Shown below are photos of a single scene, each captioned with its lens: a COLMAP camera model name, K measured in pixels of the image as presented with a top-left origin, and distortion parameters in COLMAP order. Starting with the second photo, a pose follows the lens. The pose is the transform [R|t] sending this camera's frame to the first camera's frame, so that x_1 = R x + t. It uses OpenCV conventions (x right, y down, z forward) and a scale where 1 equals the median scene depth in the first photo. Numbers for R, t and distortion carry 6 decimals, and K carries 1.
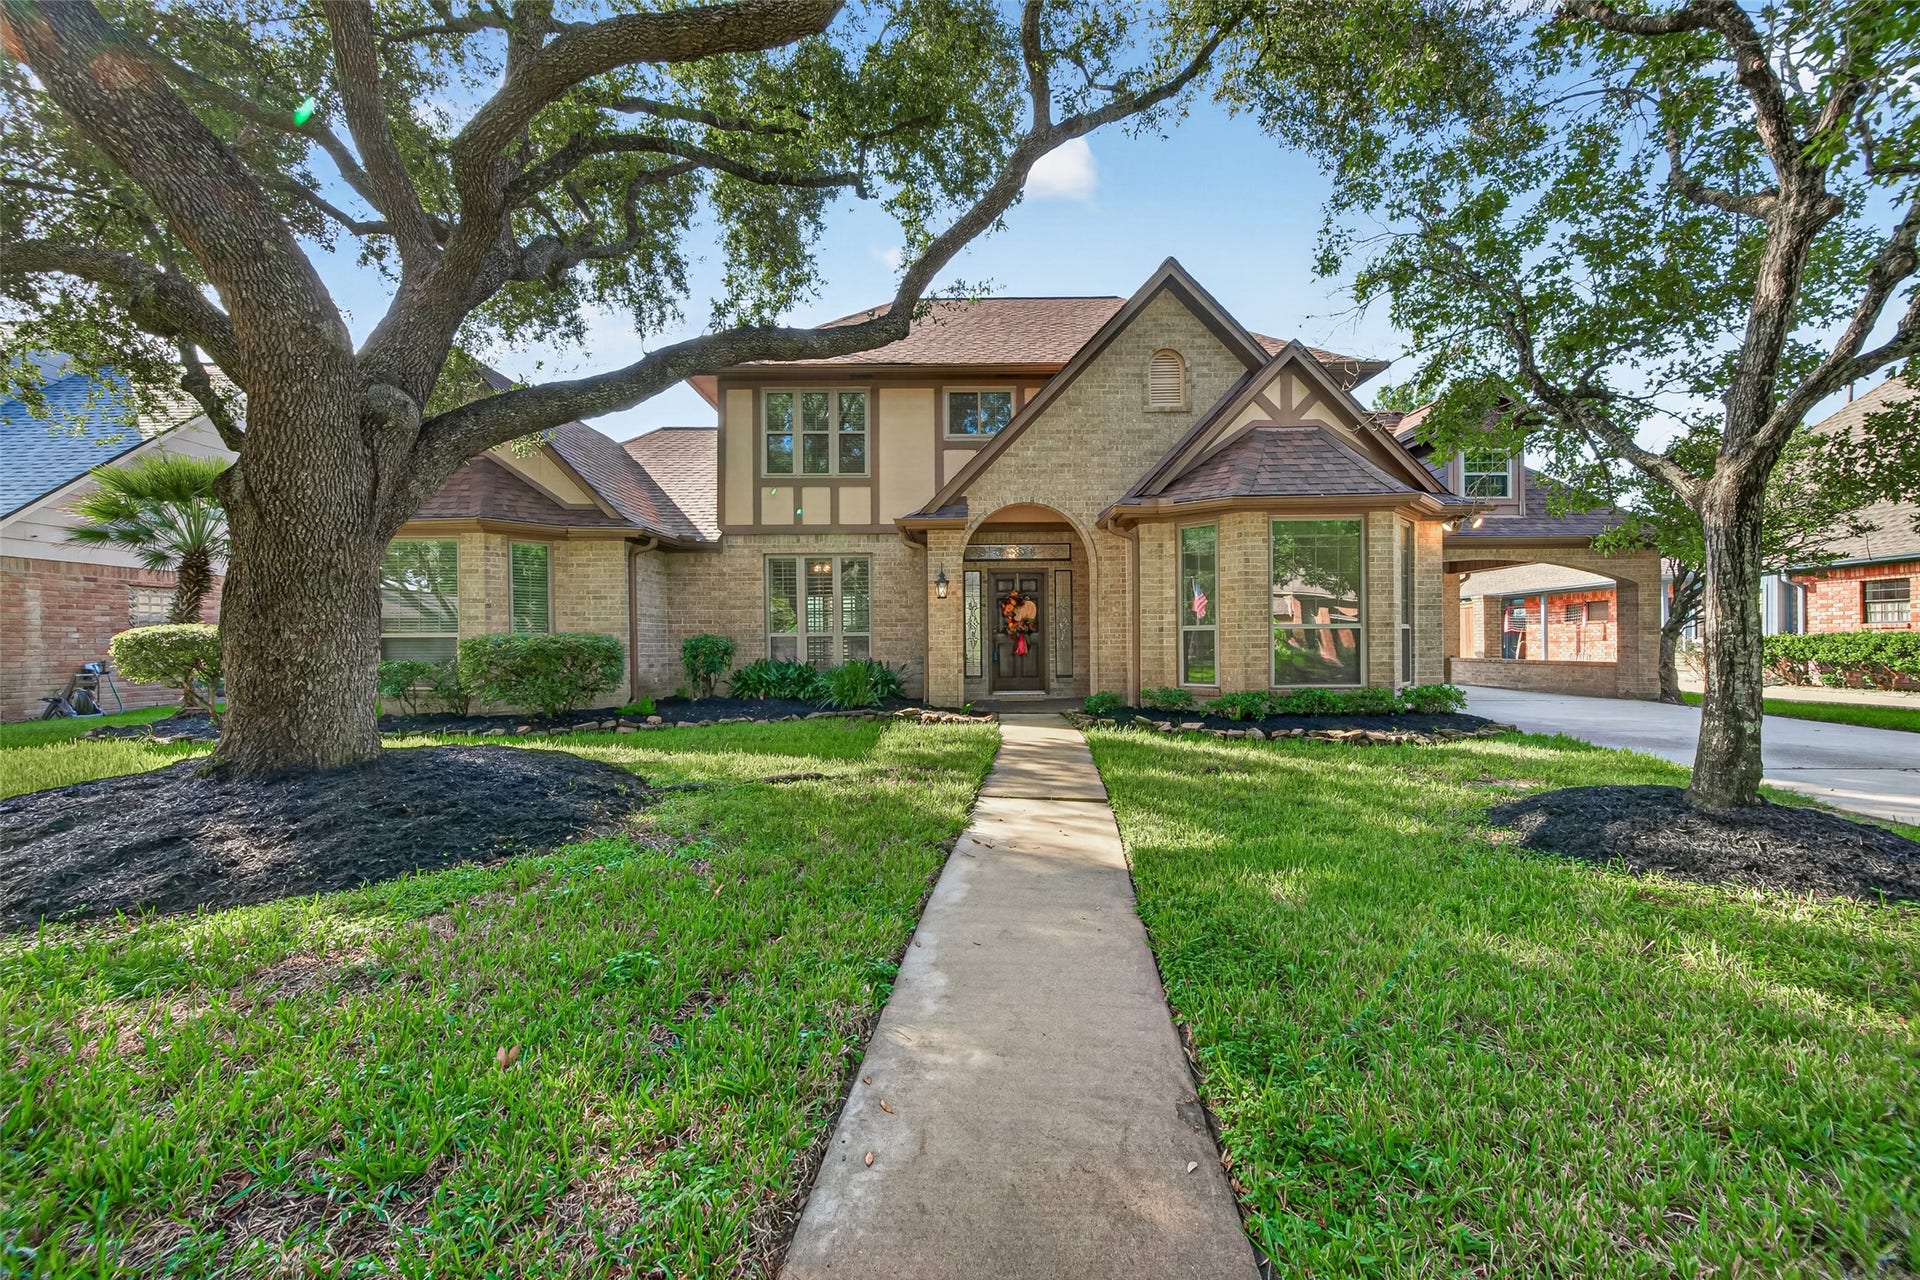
lens RADIAL K [[750.5, 0, 968.9], [0, 750.5, 649.9], [0, 0, 1]] dist [0.000600, -0.000184]
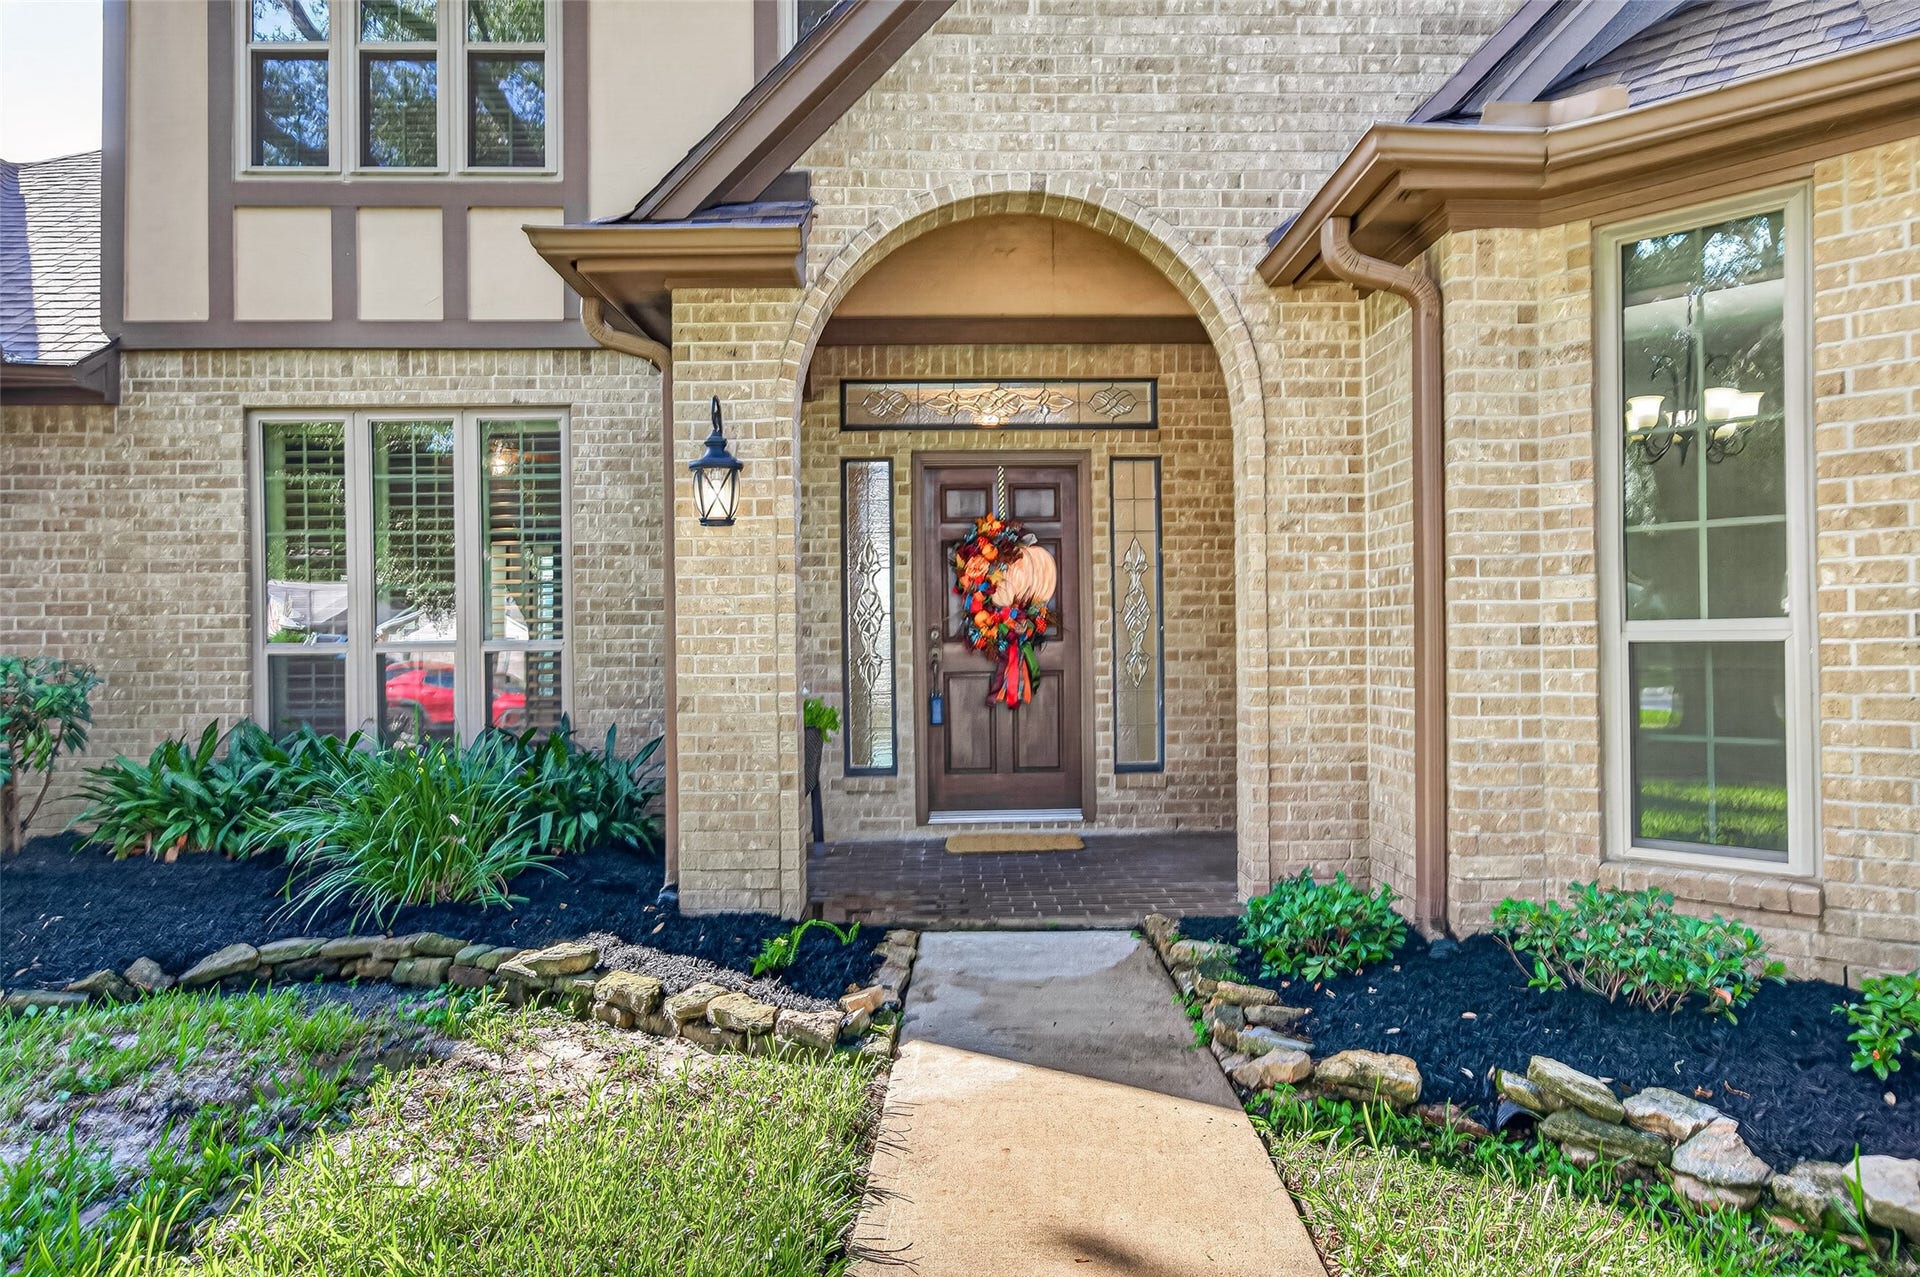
lens RADIAL K [[744.7, 0, 976.3], [0, 744.7, 649.0], [0, 0, 1]] dist [-0.000324, 0.000243]
pose [[0.999747, -0.002631, -0.022351, 0.062072], [0.002873, 0.999938, 0.010802, -0.023230], [0.022321, -0.010864, 0.999692, 0.672115]]
